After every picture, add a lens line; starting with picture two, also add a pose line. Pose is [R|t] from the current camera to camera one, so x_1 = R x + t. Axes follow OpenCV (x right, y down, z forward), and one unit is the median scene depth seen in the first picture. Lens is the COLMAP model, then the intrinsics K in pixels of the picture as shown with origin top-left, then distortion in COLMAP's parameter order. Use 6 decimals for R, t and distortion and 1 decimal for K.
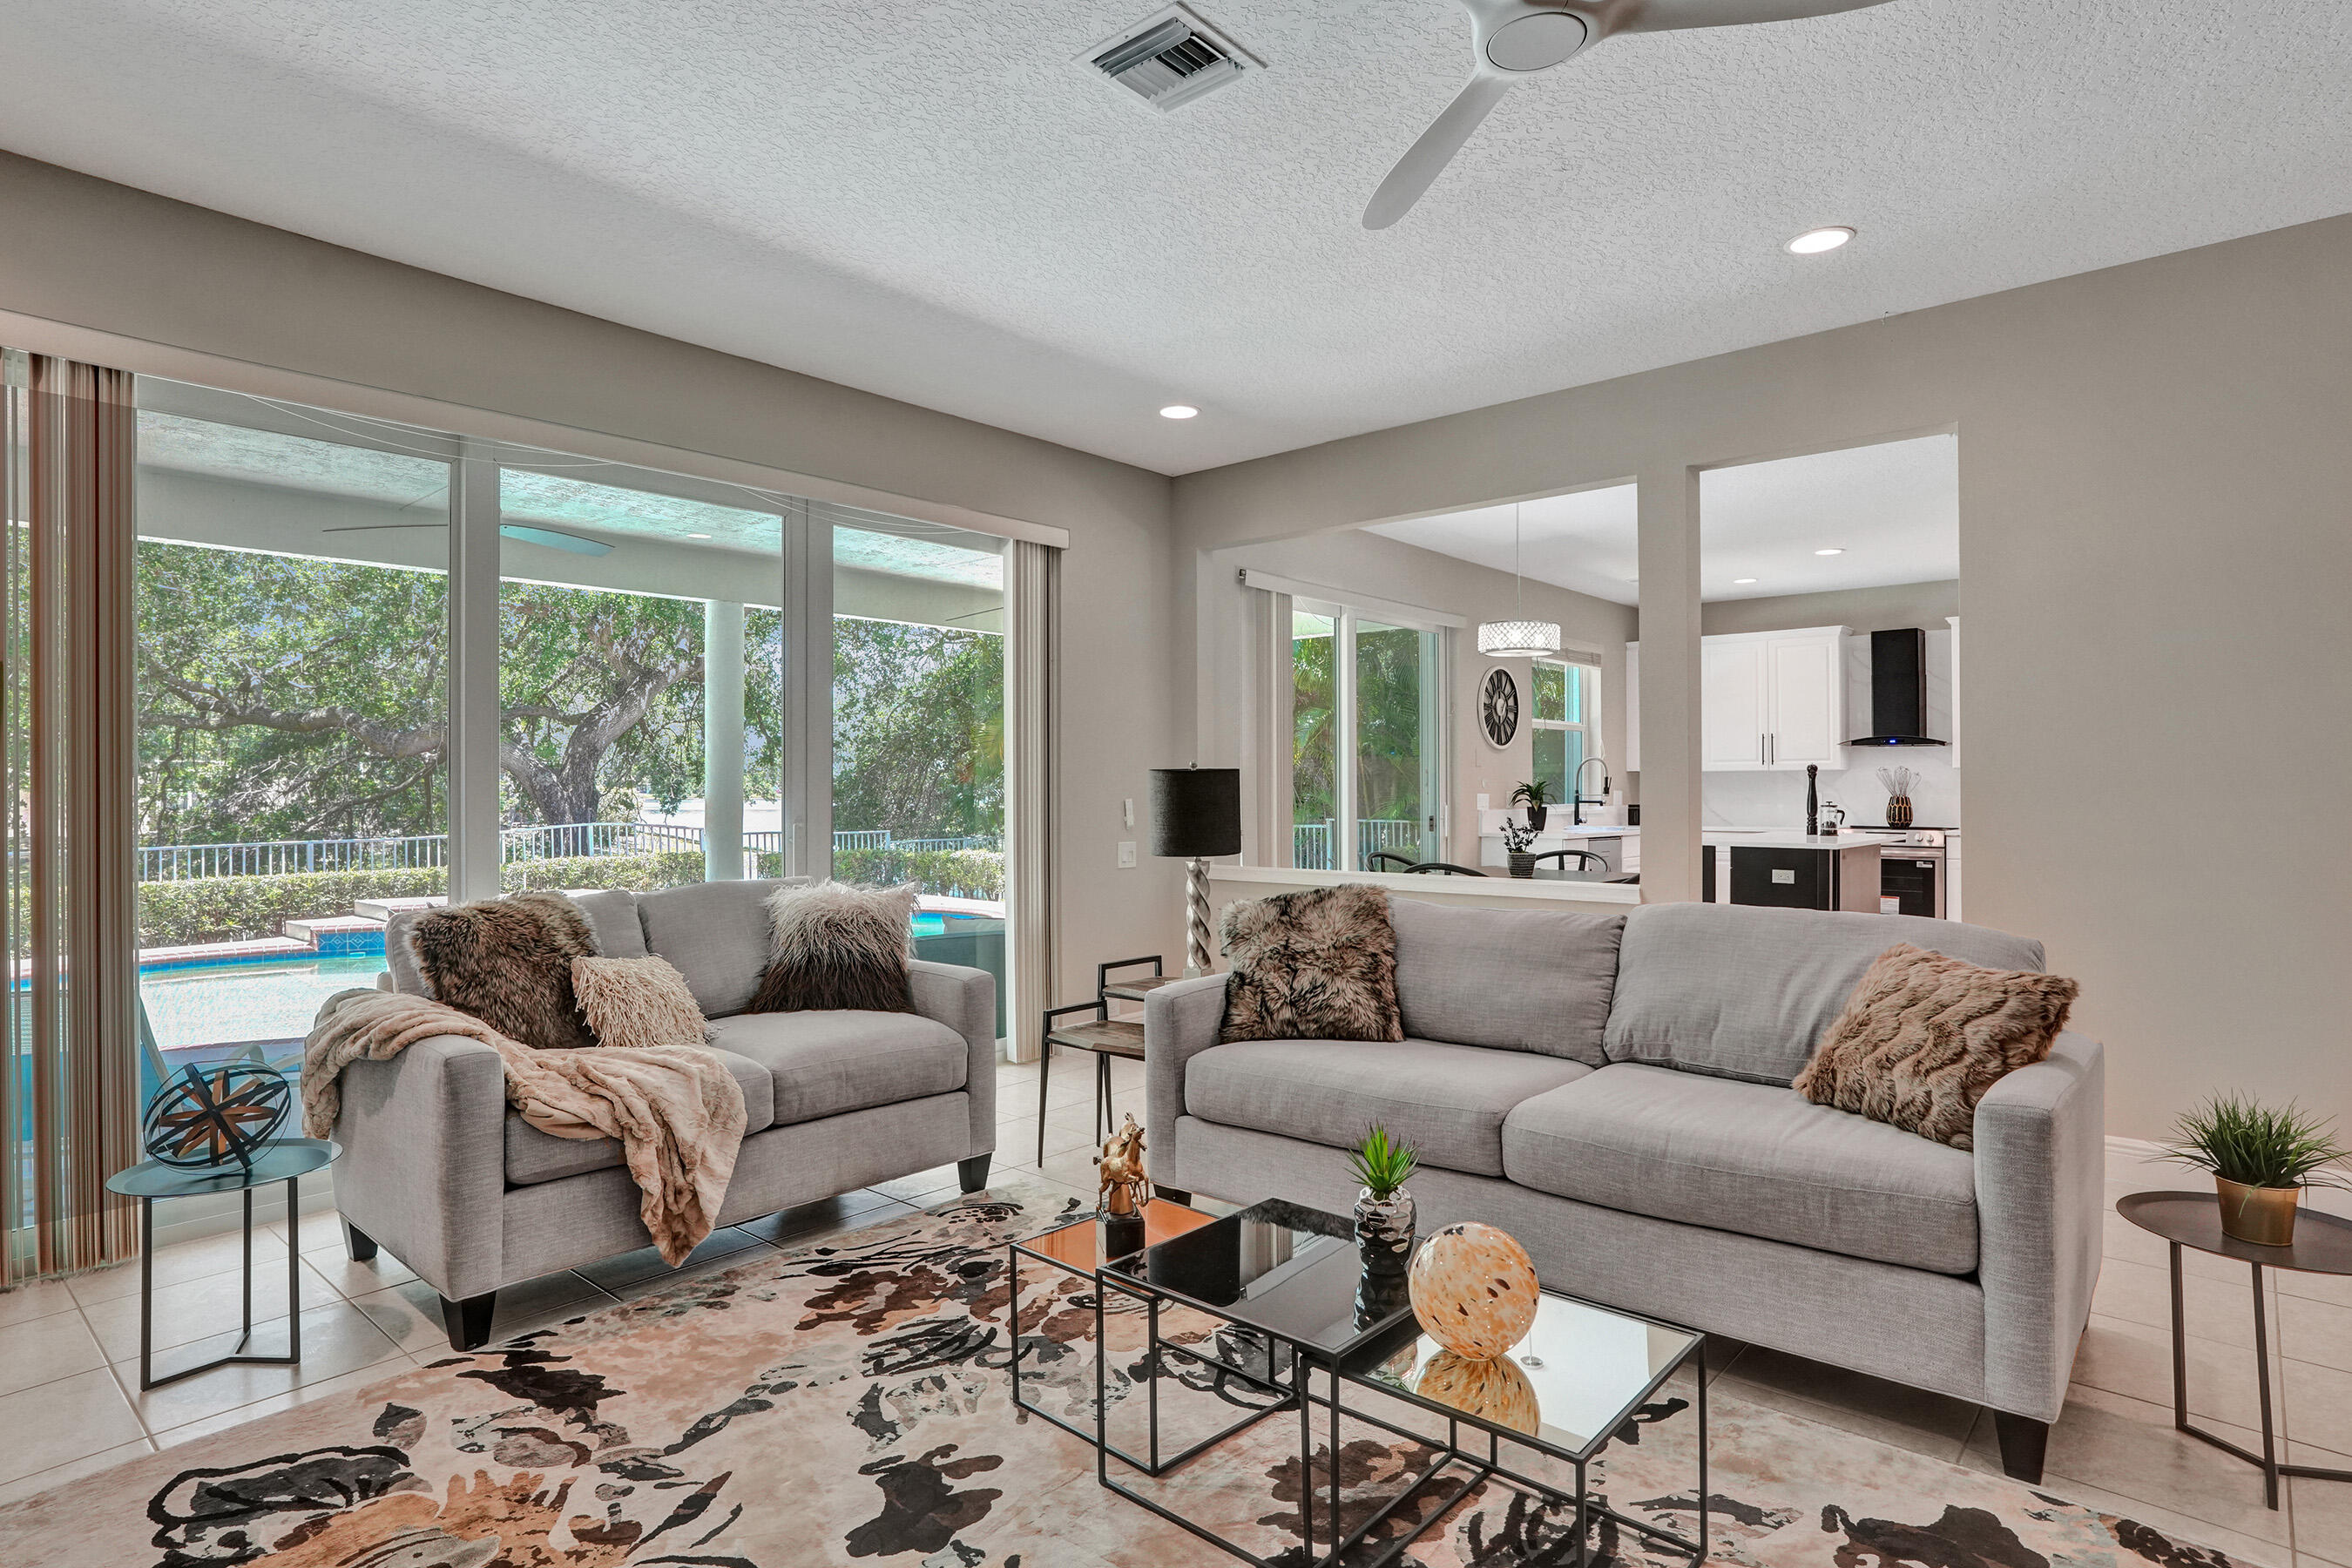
lens RADIAL K [[1223.1, 0, 1170.6], [0, 1223.1, 797.4], [0, 0, 1]] dist [-0.035312, 0.017876]
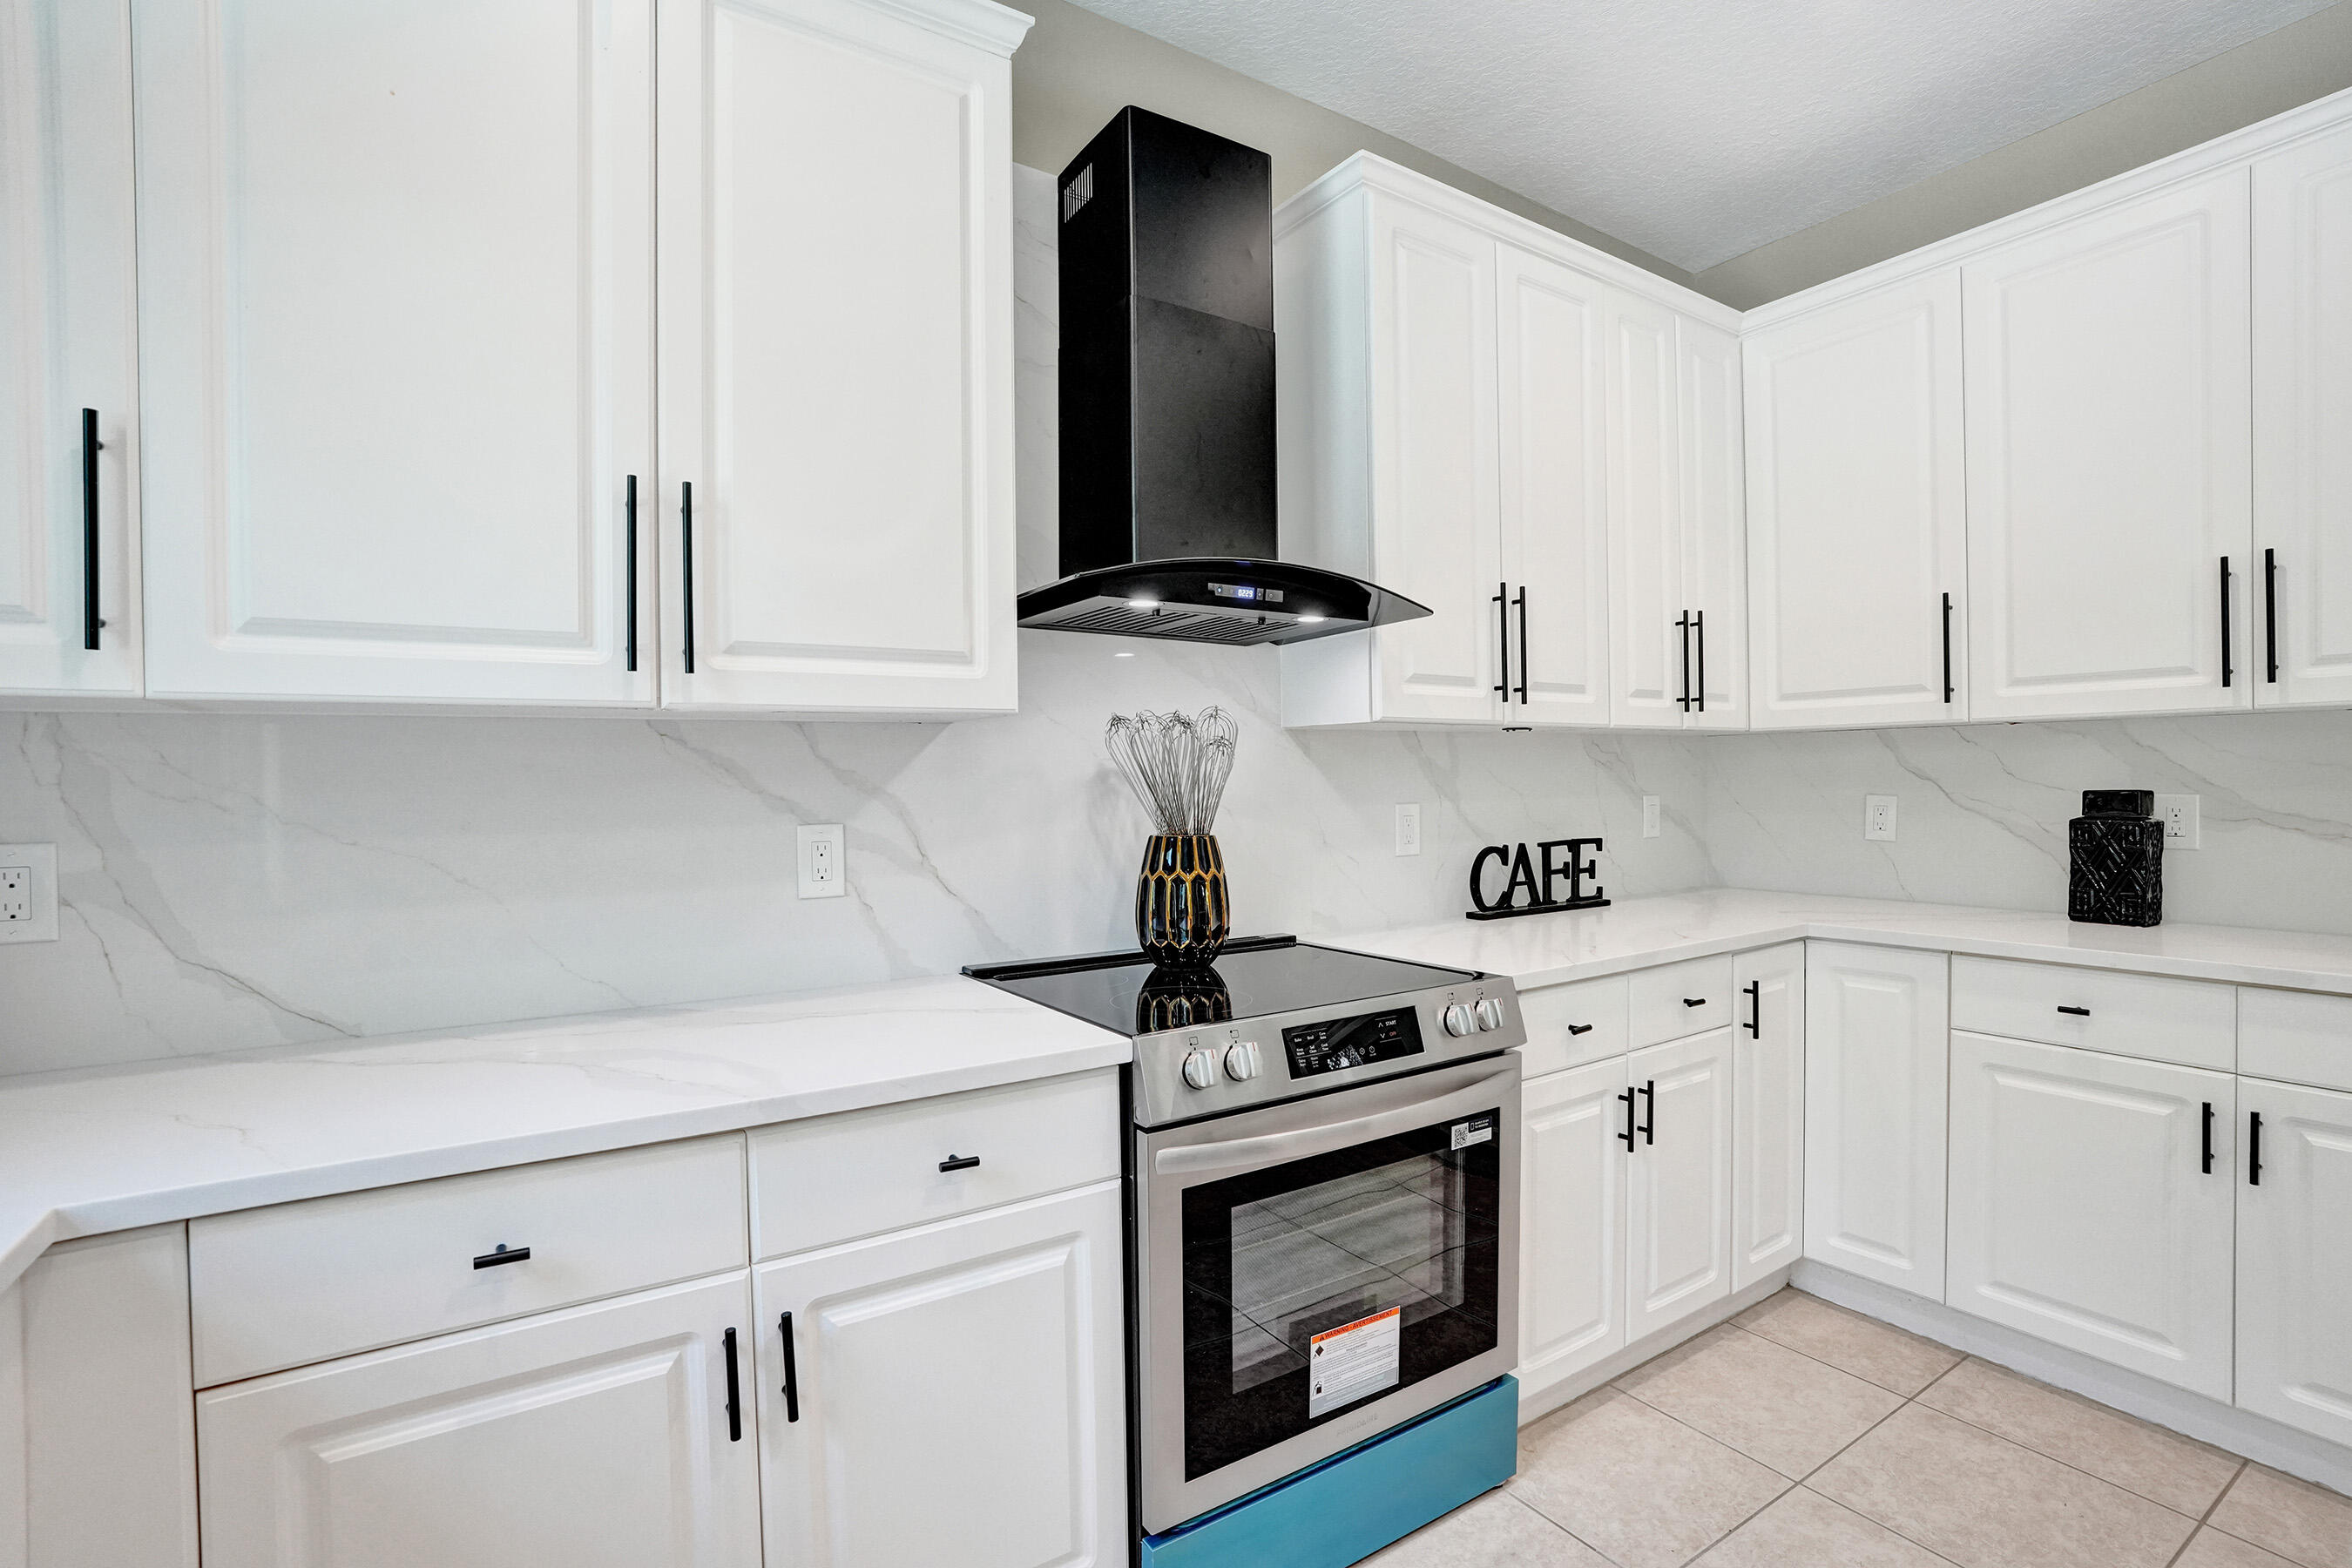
lens RADIAL K [[1110.1, 0, 1179.8], [0, 1110.1, 788.1], [0, 0, 1]] dist [-0.051603, 0.019210]
pose [[0.254665, -0.009436, 0.966983, 0.400988], [0.018708, 0.999813, 0.004830, -0.012011], [-0.966848, 0.016860, 0.254794, 0.975204]]
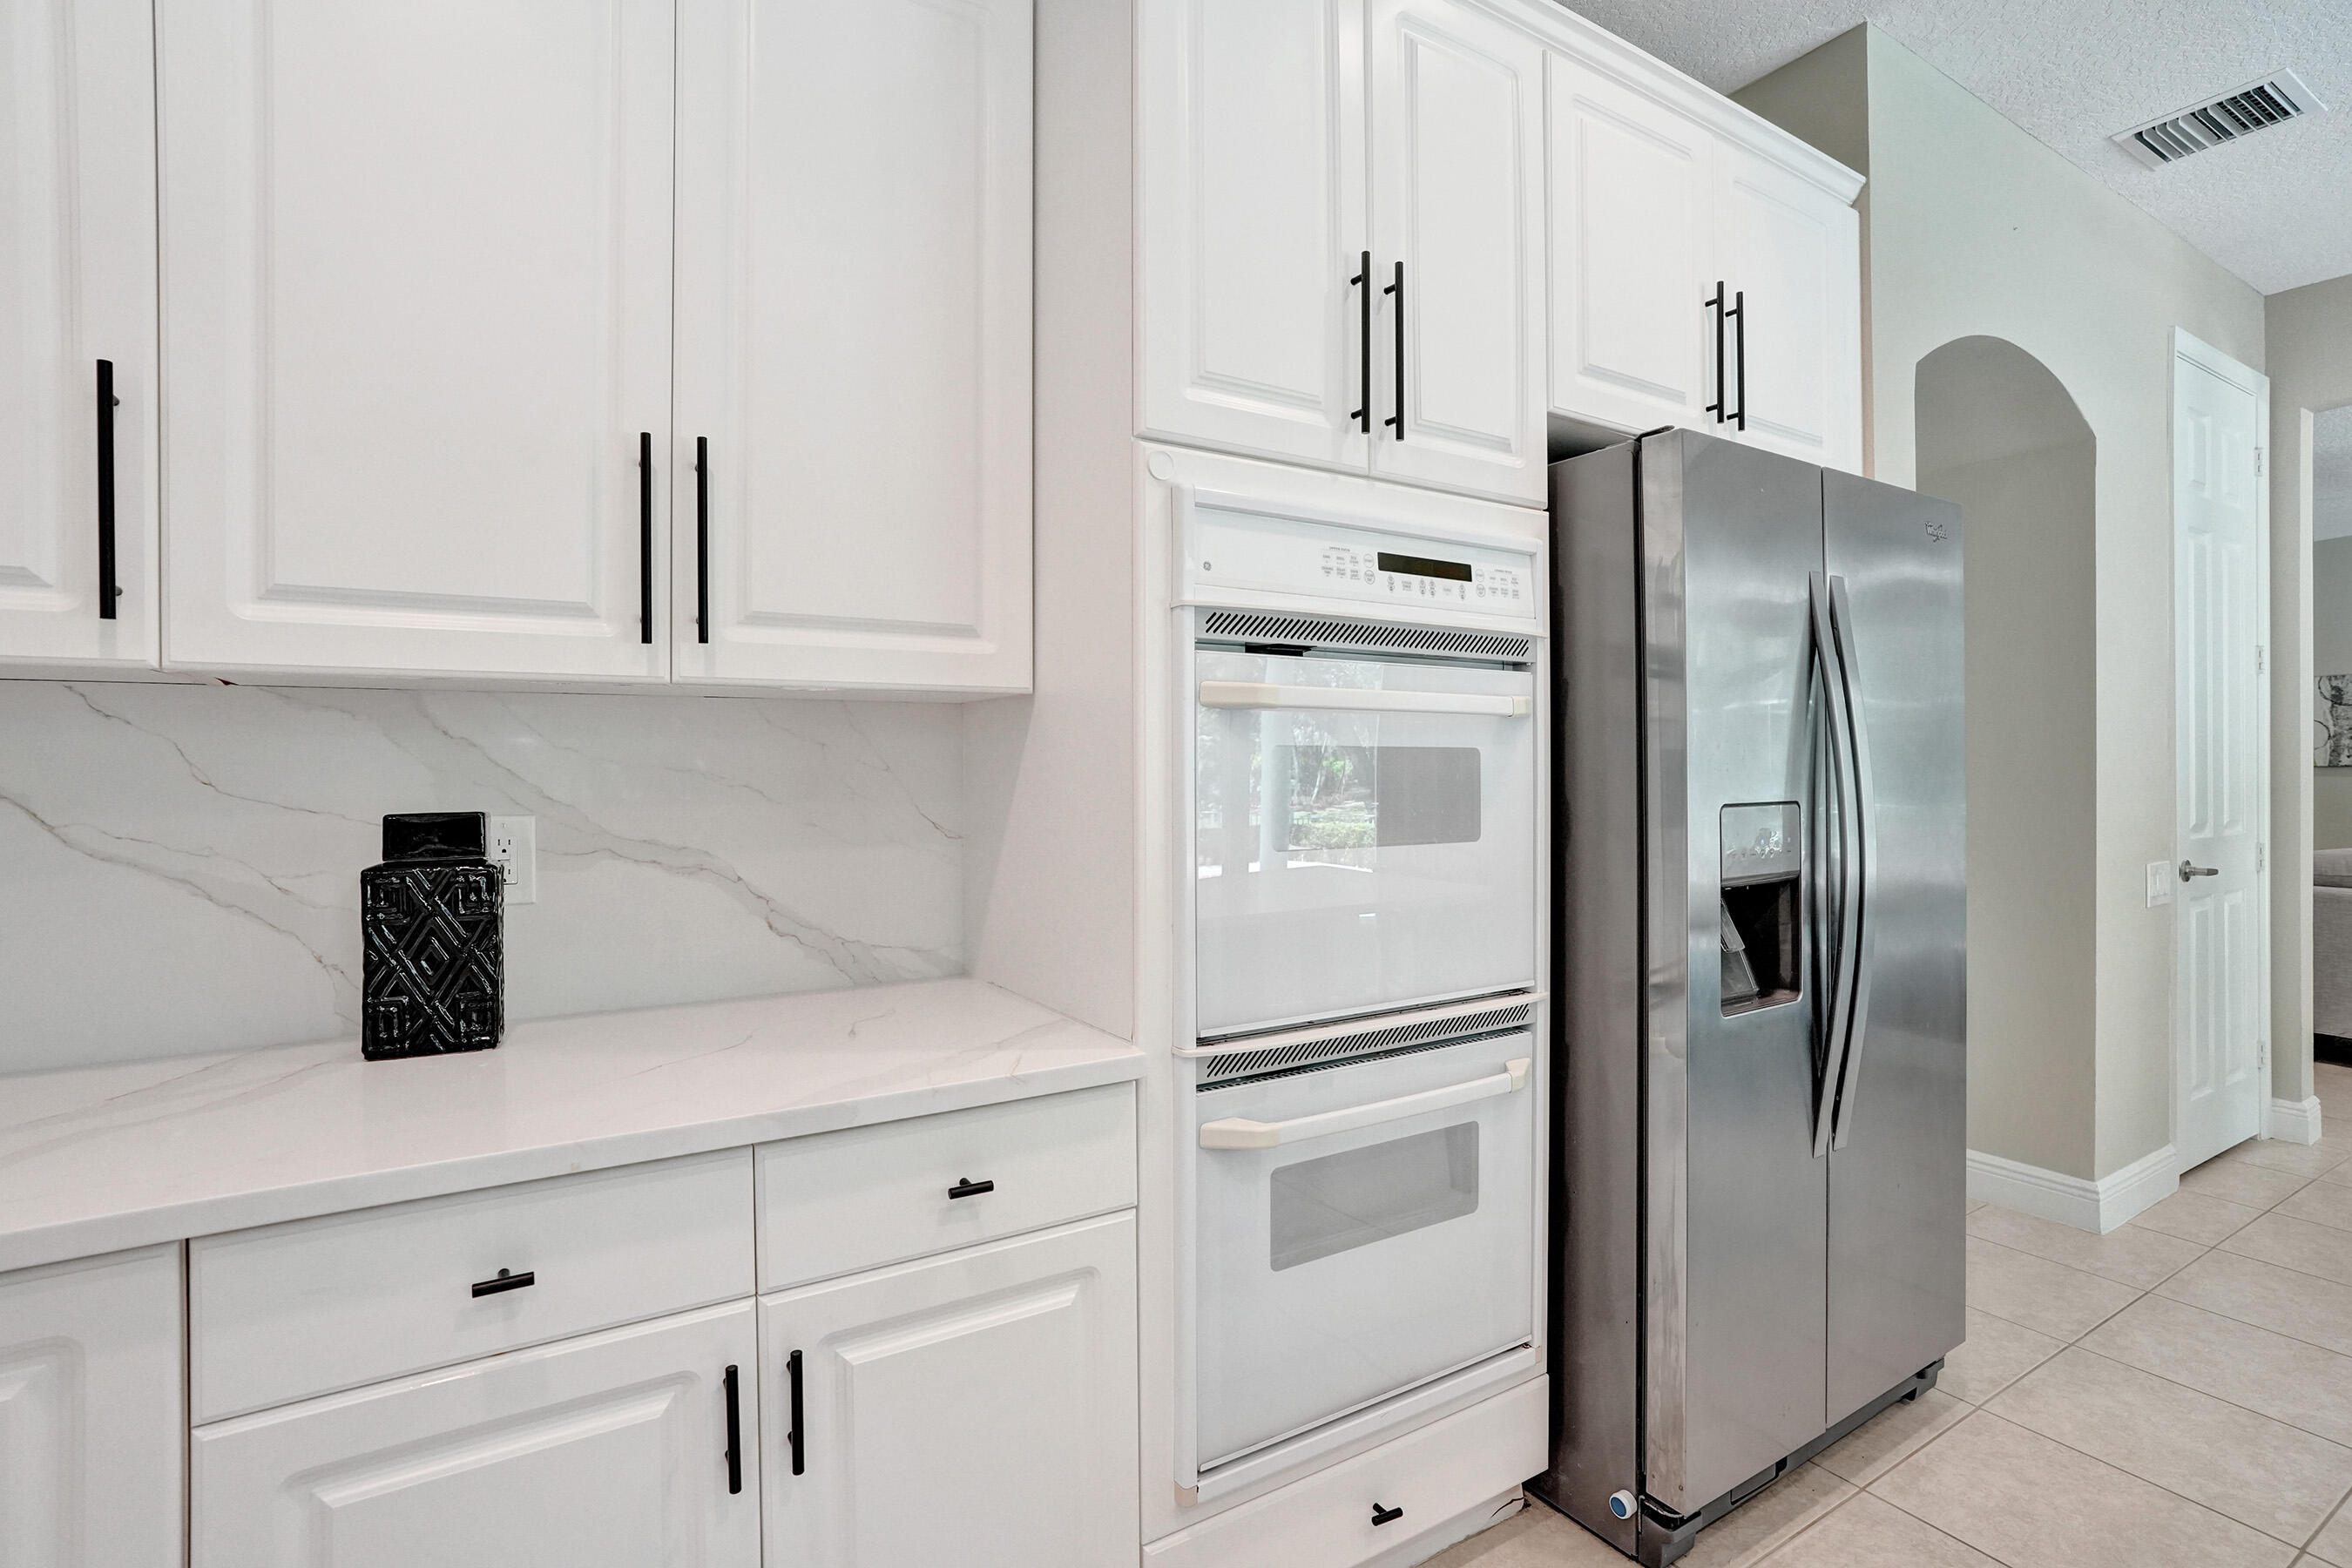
lens RADIAL K [[1110.1, 0, 1169.5], [0, 1110.1, 772.0], [0, 0, 1]] dist [-0.051603, 0.019210]
pose [[-0.955656, 0.005911, 0.294425, 0.571022], [0.008674, 0.999930, 0.008079, -0.011905], [-0.294356, 0.010275, -0.955640, 0.935449]]
